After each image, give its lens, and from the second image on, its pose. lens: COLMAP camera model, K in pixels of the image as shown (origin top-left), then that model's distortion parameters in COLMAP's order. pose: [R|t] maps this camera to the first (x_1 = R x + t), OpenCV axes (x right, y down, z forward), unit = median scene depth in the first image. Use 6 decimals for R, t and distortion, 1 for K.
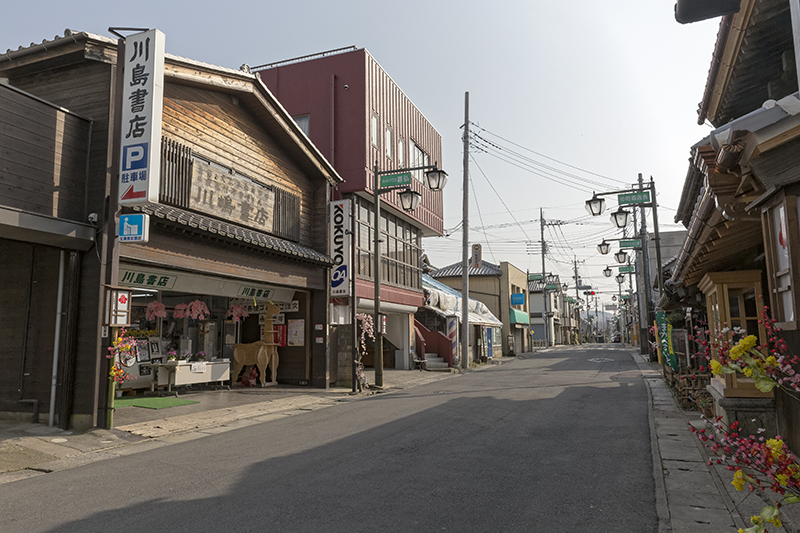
lens RADIAL K [[577.3, 0, 400.0], [0, 577.3, 266.5], [0, 0, 1]] dist [-0.001882, -0.000526]
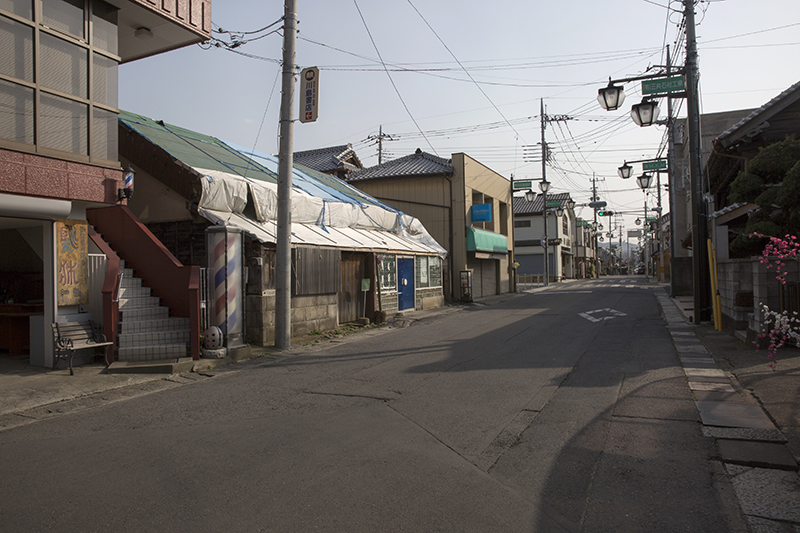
lens RADIAL K [[553.0, 0, 381.0], [0, 553.0, 265.4], [0, 0, 1]] dist [-0.000857, -0.299232]
pose [[0.995934, -0.010619, -0.089460, 0.099689], [0.020621, 0.993536, 0.111631, 0.029453], [0.087696, -0.113022, 0.989715, 0.258928]]
